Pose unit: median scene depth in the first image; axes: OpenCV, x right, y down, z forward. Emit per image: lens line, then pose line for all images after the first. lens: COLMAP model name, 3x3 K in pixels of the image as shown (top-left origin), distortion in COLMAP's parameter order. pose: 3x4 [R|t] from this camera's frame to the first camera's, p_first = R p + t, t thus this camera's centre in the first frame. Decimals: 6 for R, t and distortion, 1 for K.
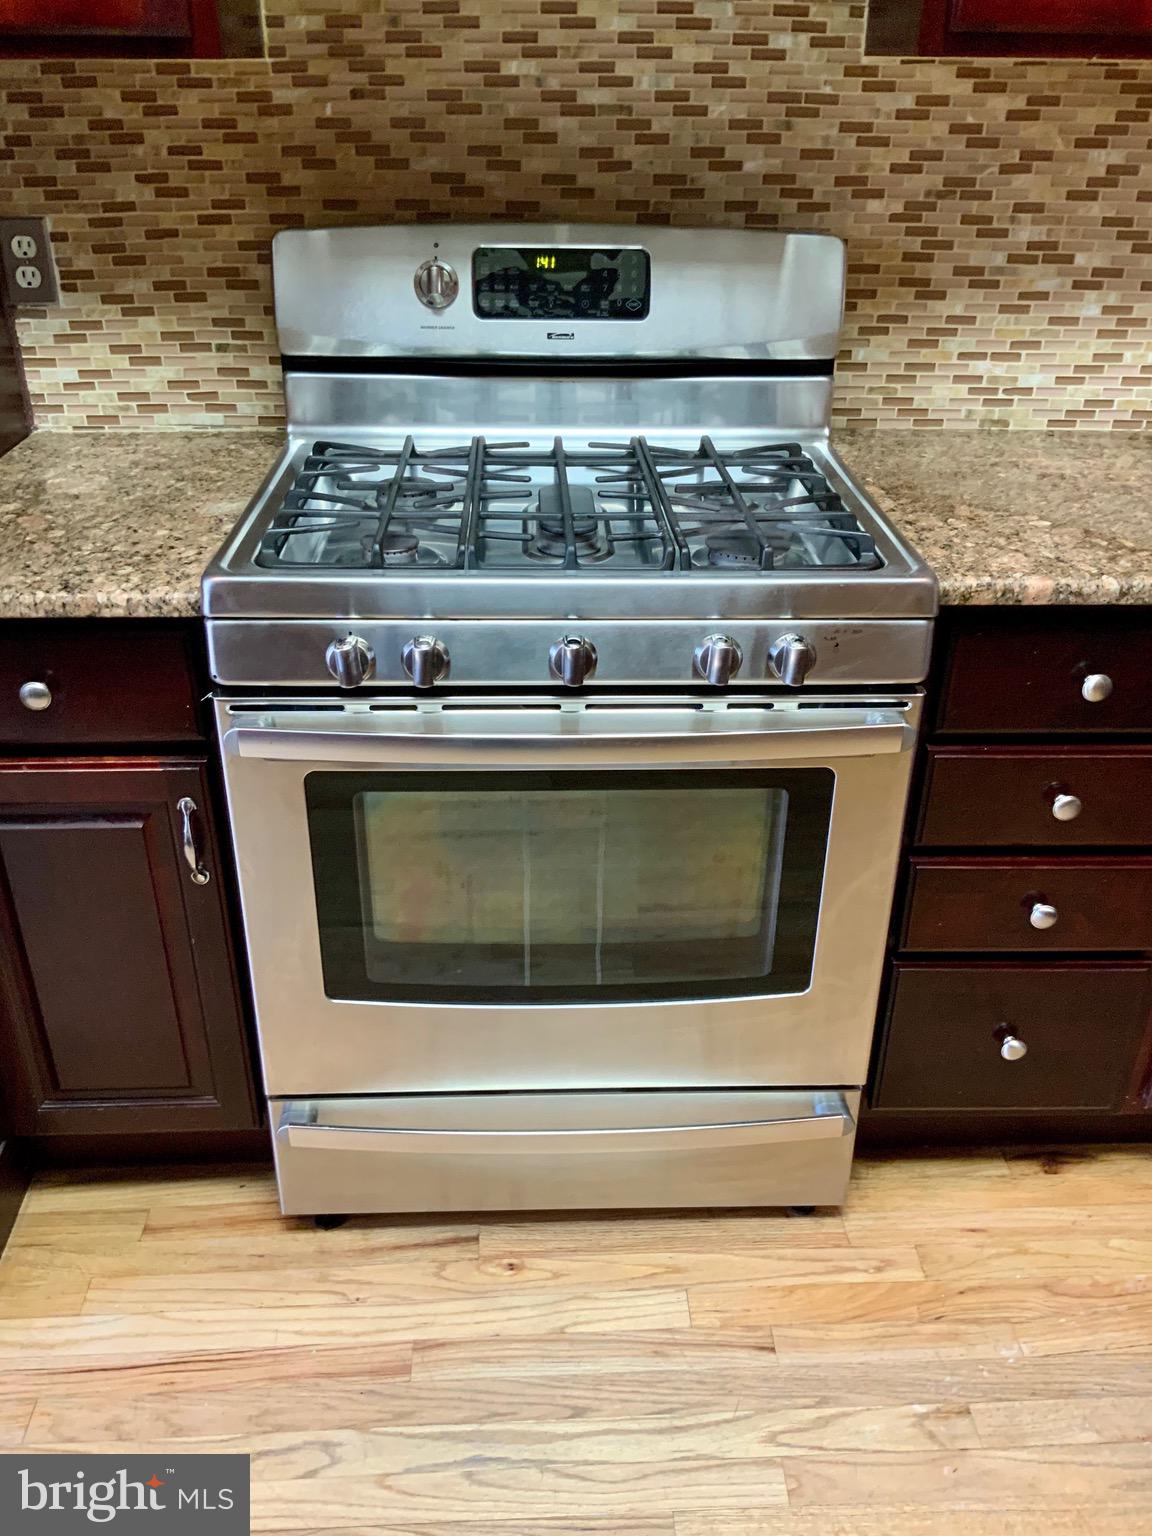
lens RADIAL K [[1279.7, 0, 577.1], [0, 1279.7, 767.4], [0, 0, 1]] dist [0.020648, -0.044623]
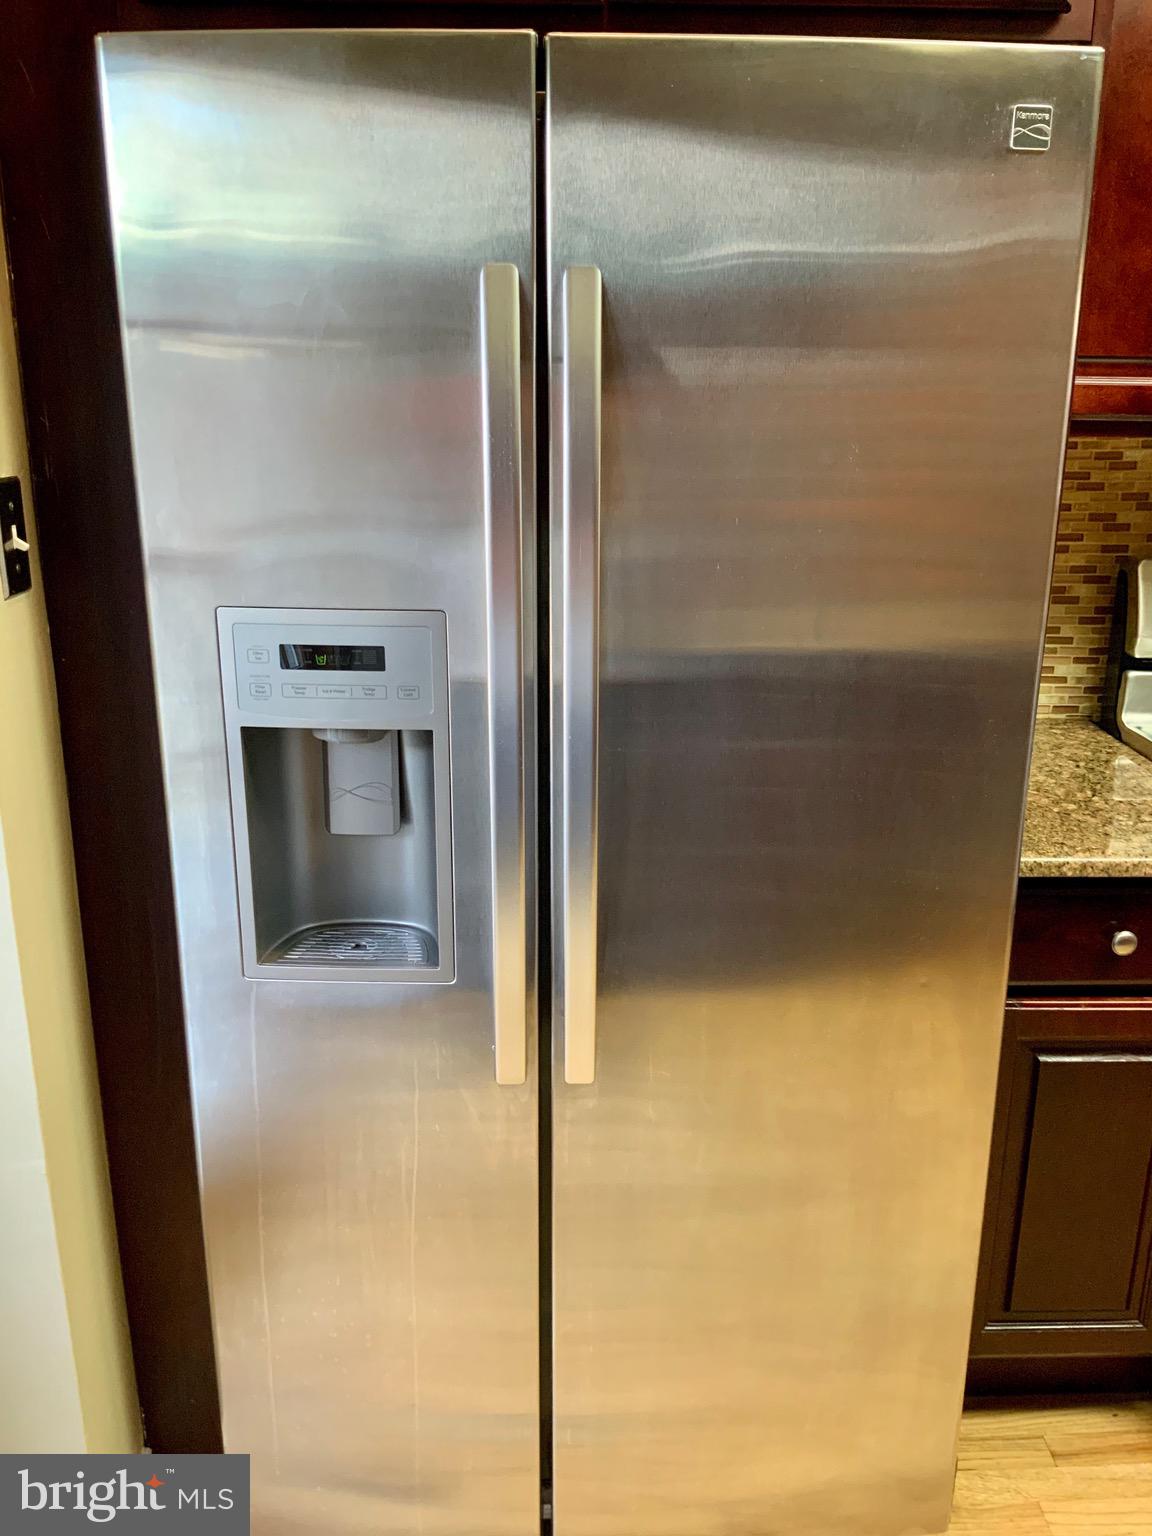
lens RADIAL K [[1279.7, 0, 576.3], [0, 1279.7, 772.0], [0, 0, 1]] dist [0.020648, -0.044623]
pose [[0.999737, 0.003967, -0.022605, -0.715556], [-0.008381, 0.980034, -0.198653, 0.022399], [0.021366, 0.198790, 0.979809, -0.153073]]
